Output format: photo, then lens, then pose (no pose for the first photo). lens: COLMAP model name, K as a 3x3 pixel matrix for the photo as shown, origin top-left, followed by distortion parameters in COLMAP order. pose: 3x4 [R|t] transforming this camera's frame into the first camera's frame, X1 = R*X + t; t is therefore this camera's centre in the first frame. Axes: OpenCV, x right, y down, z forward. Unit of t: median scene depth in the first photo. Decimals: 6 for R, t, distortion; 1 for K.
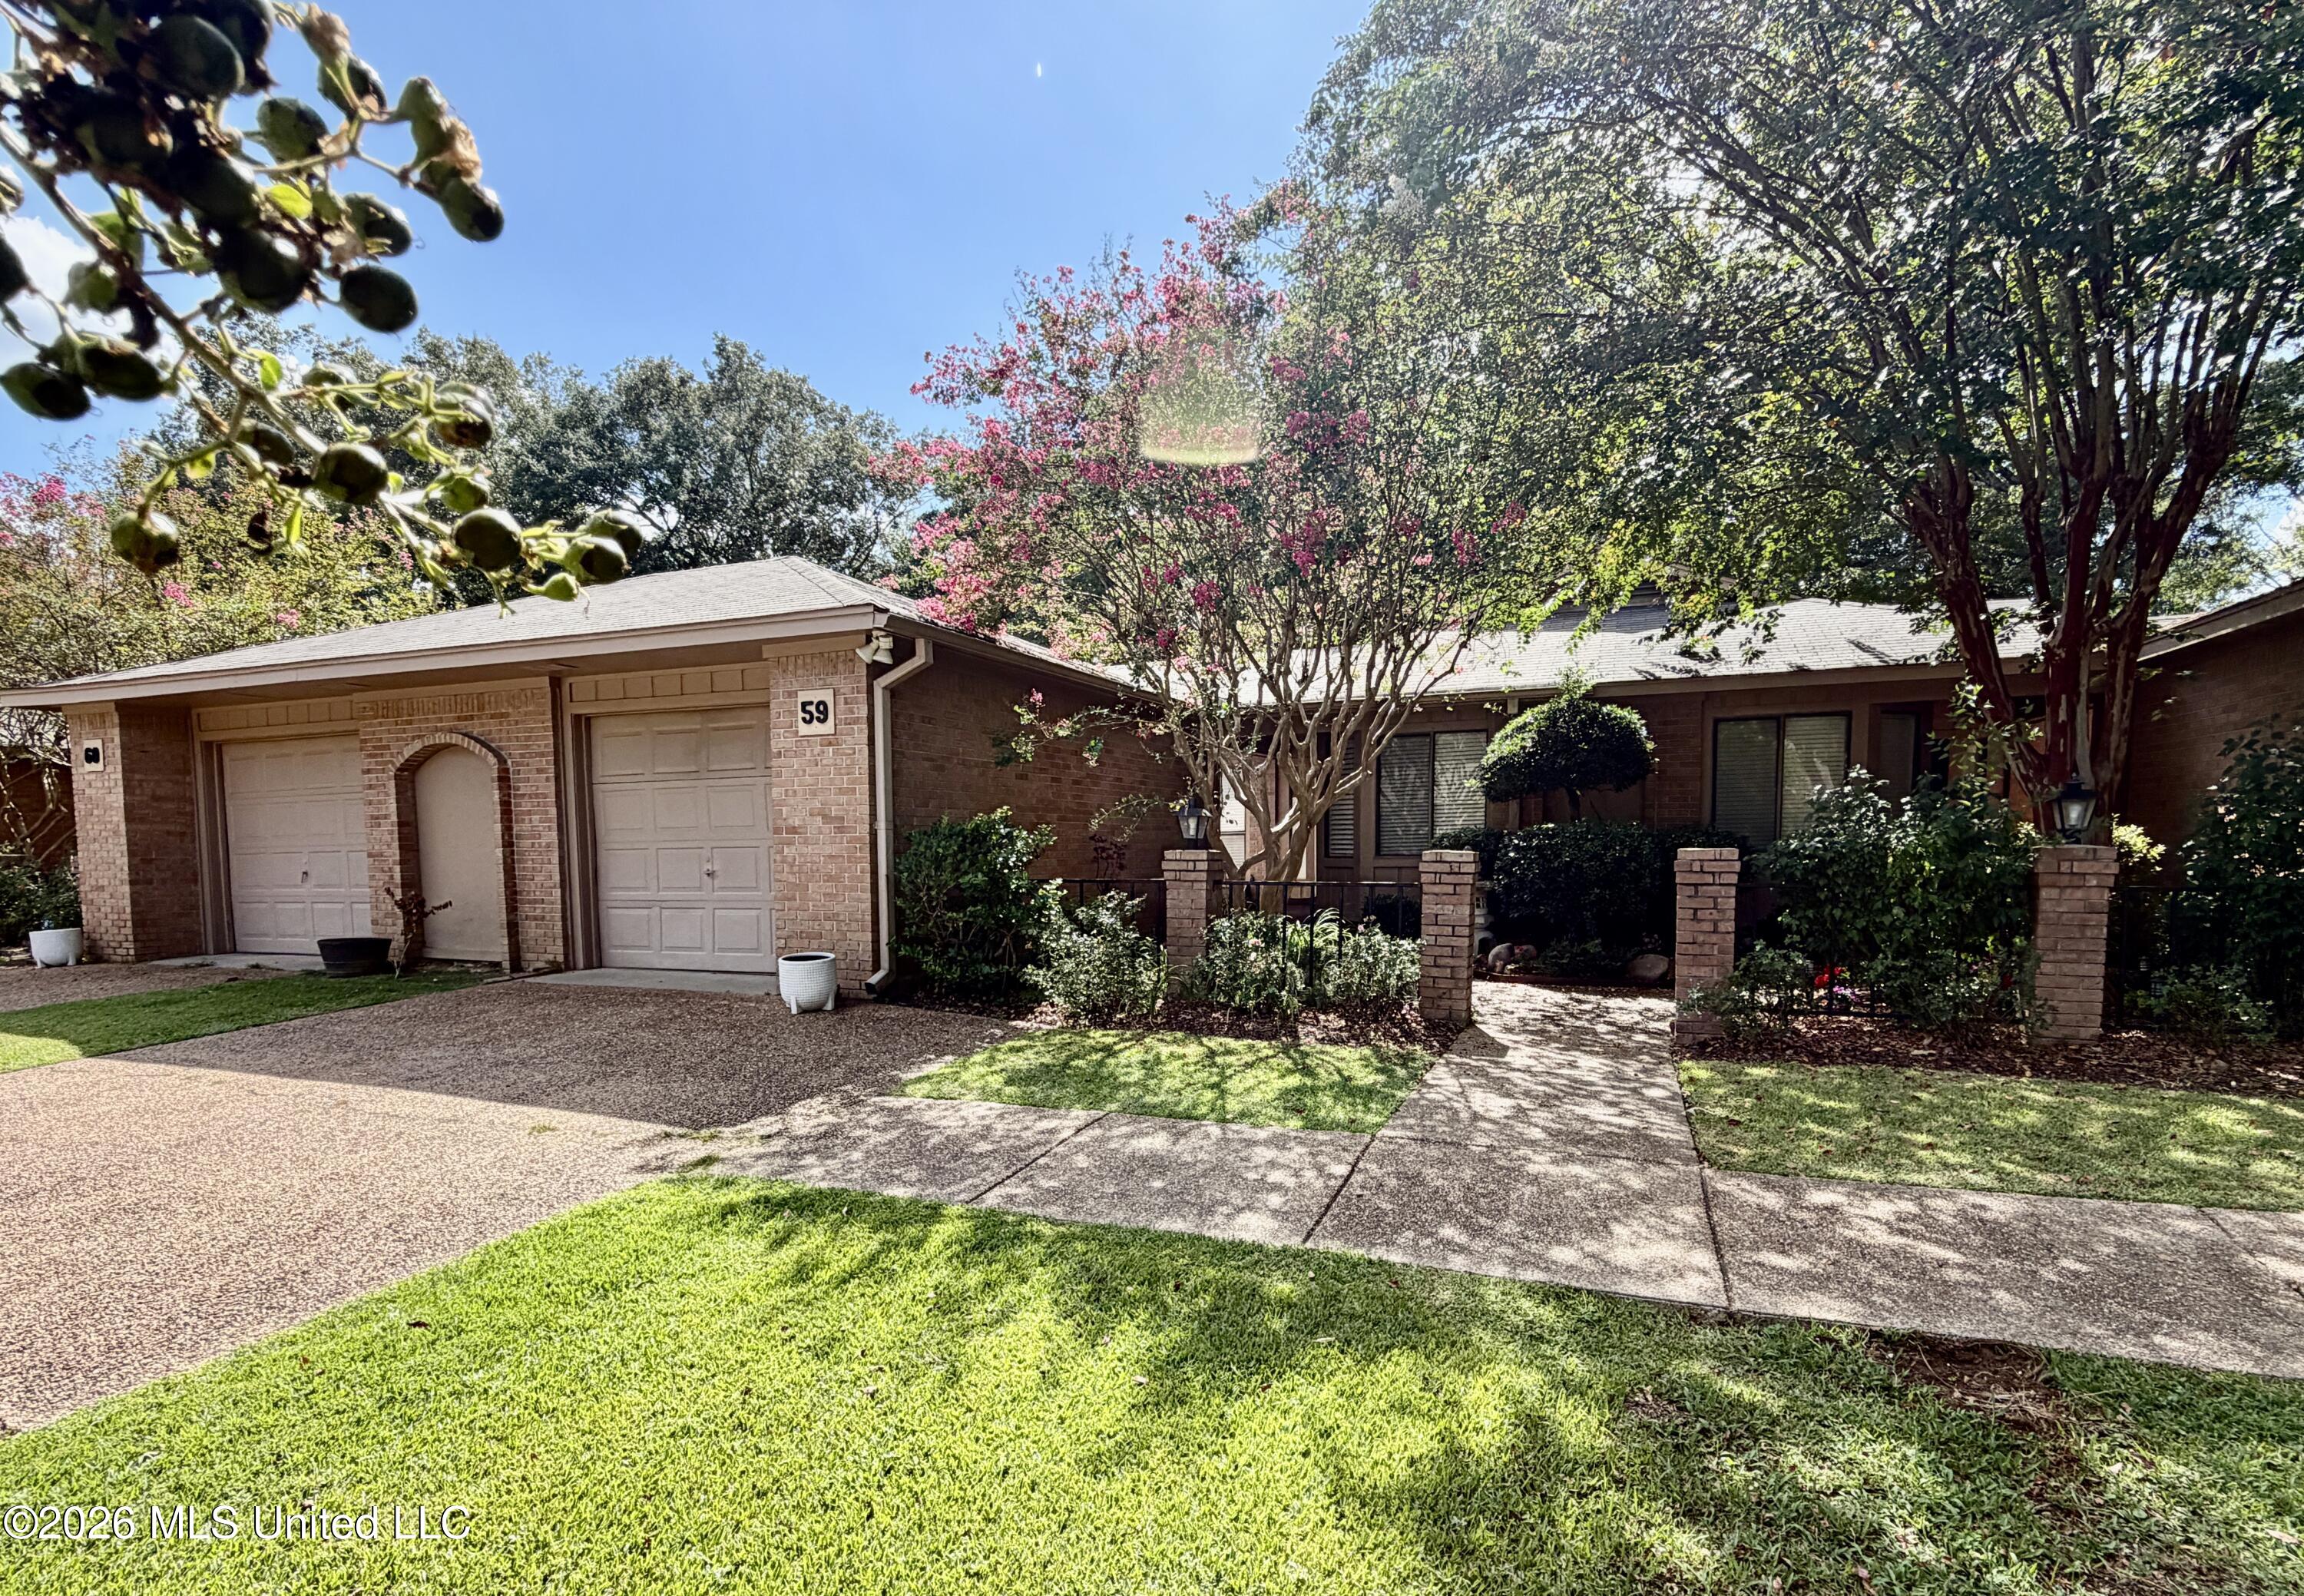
lens RADIAL K [[1053.7, 0, 1170.4], [0, 1053.7, 921.9], [0, 0, 1]] dist [0.004128, 0.000527]
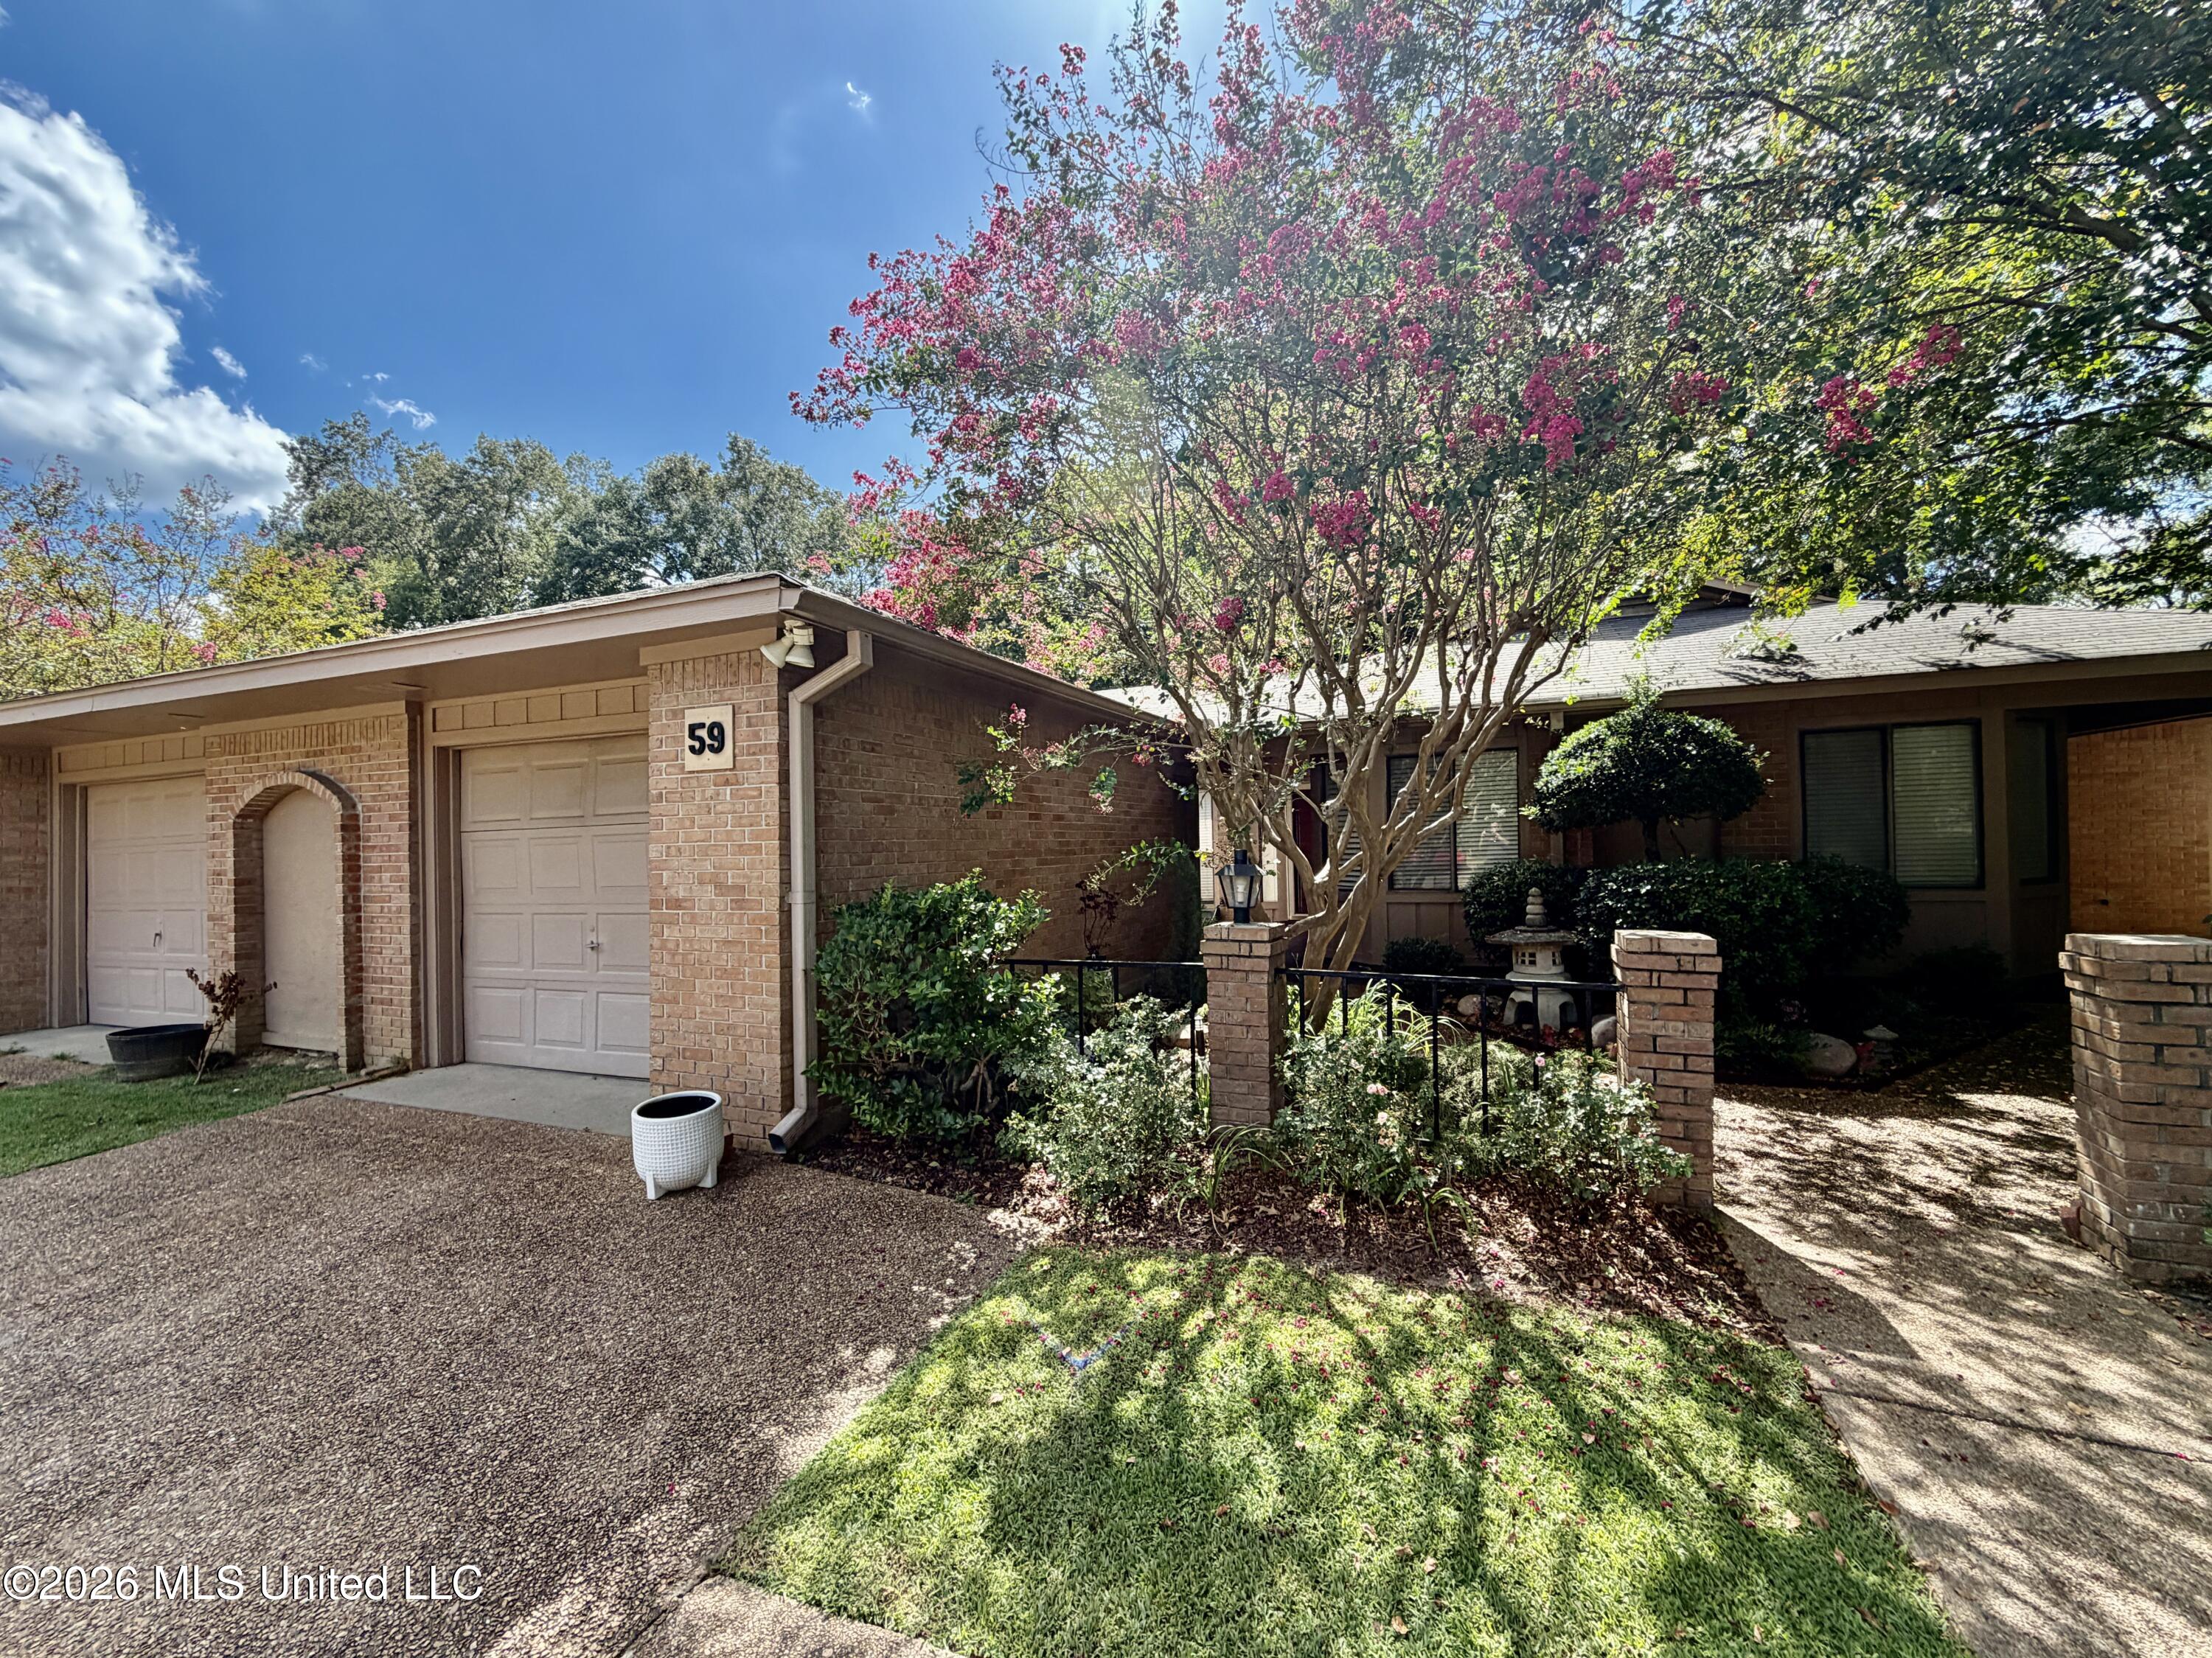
lens RADIAL K [[890.6, 0, 1107.4], [0, 890.6, 832.9], [0, 0, 1]] dist [-0.001861, -0.000037]
pose [[0.999880, -0.015477, -0.001124, -0.069070], [0.015315, 0.995903, -0.089126, -0.078176], [0.002499, 0.089098, 0.996020, 0.410965]]
